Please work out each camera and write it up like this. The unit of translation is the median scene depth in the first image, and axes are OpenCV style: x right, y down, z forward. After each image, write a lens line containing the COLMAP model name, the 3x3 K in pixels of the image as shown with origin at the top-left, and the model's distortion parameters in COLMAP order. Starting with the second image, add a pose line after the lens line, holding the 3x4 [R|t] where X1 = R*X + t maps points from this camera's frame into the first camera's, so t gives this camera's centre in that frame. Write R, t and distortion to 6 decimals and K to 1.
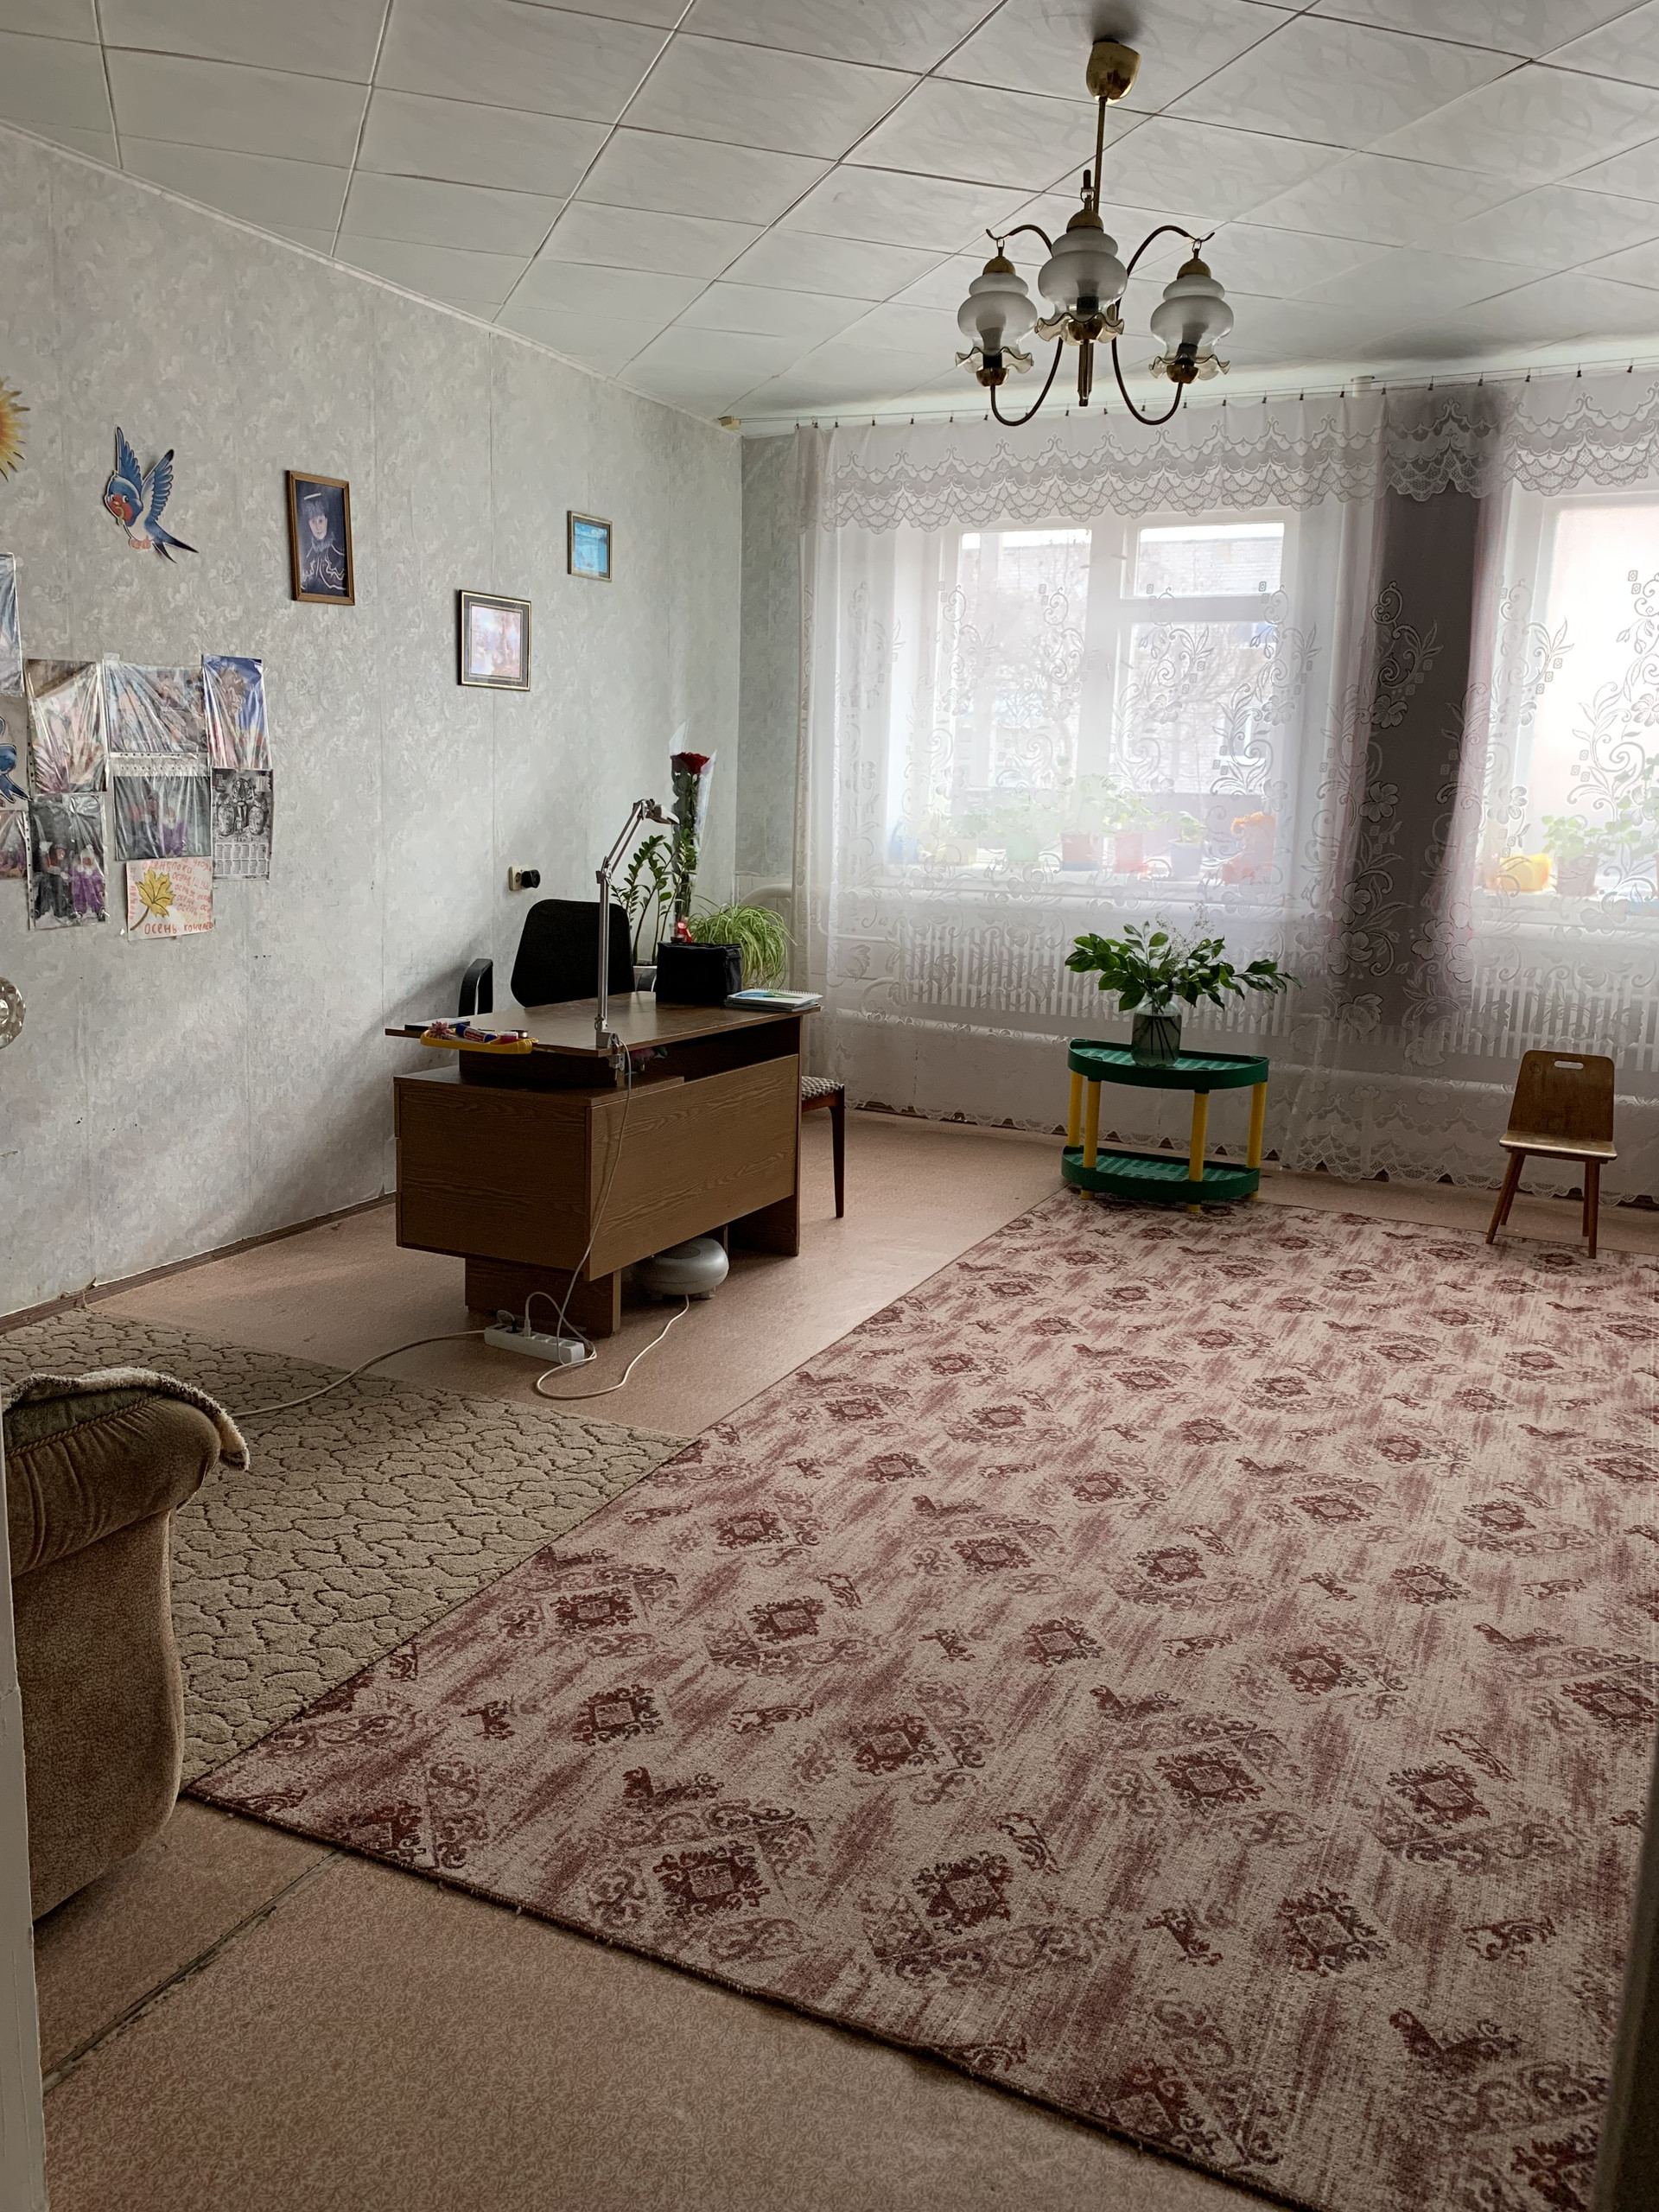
lens RADIAL K [[1740.1, 0, 829.5], [0, 1740.1, 1106.0], [0, 0, 1]] dist [0.000871, 0.006627]
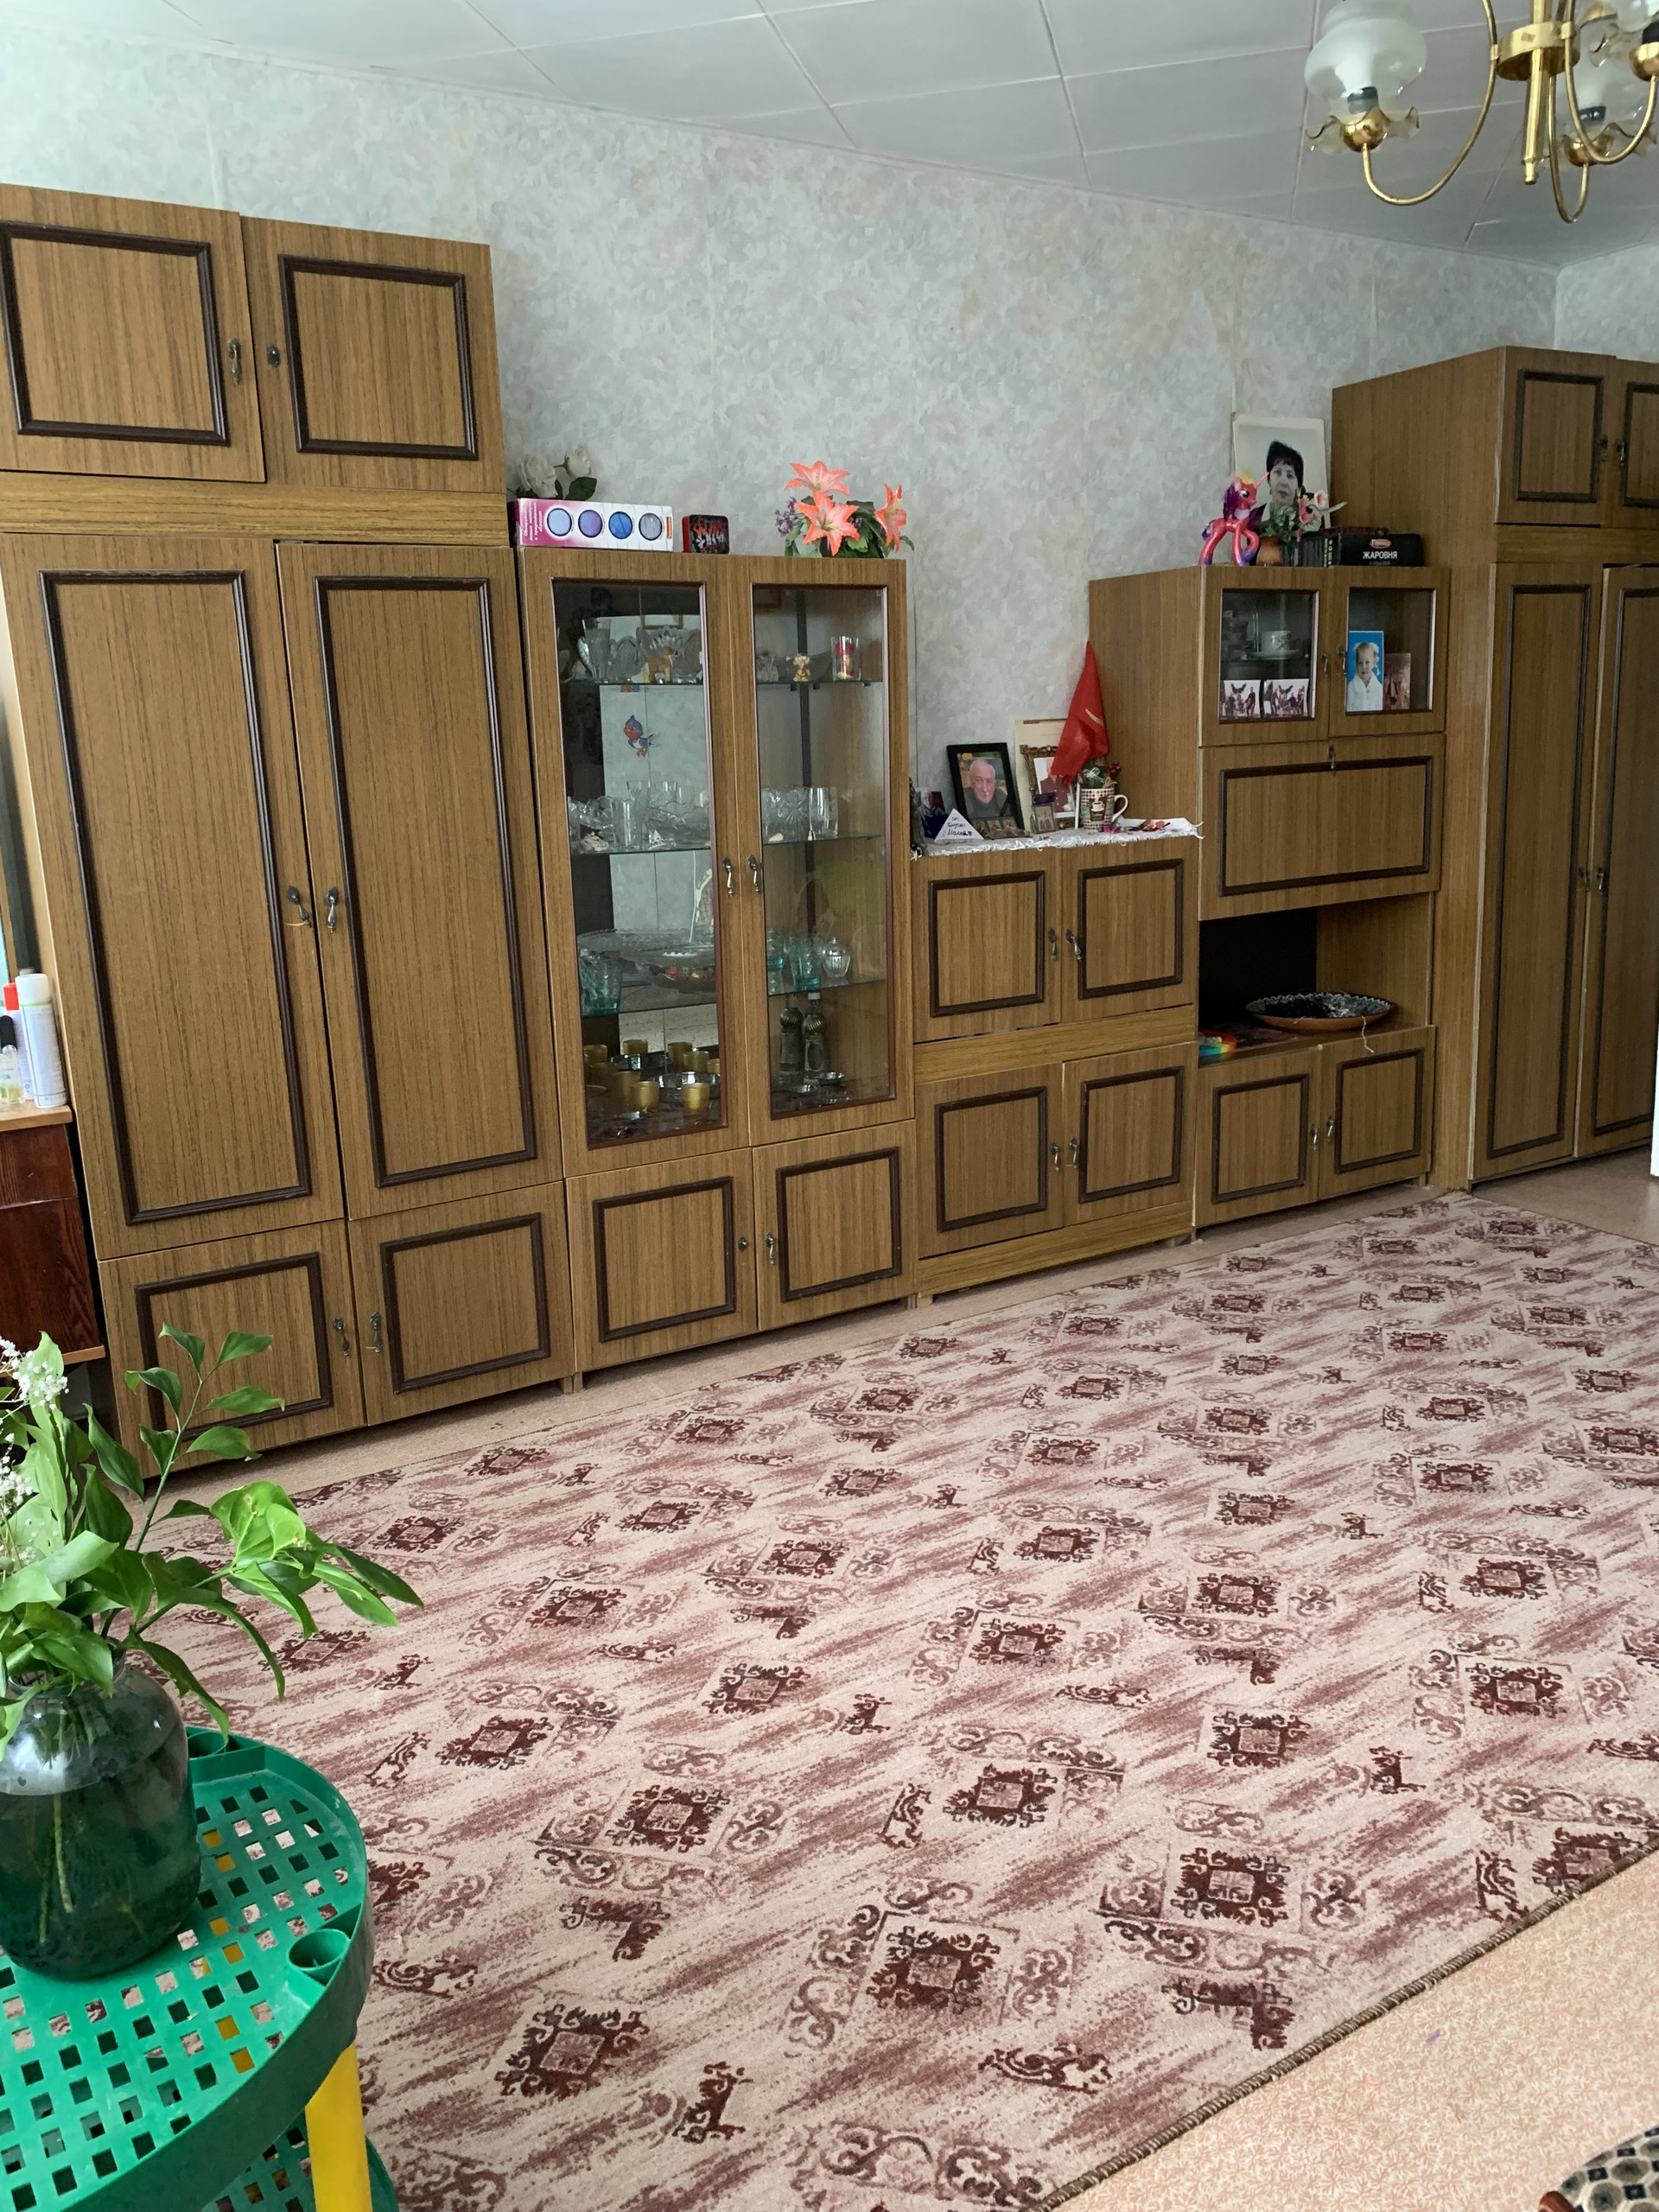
lens RADIAL K [[1740.1, 0, 829.5], [0, 1740.1, 1106.0], [0, 0, 1]] dist [0.000871, 0.006627]
pose [[-0.845500, -0.101257, 0.524286, -0.021571], [0.122585, 0.918825, 0.375146, -0.272106], [-0.519713, 0.381456, -0.764454, 1.415256]]
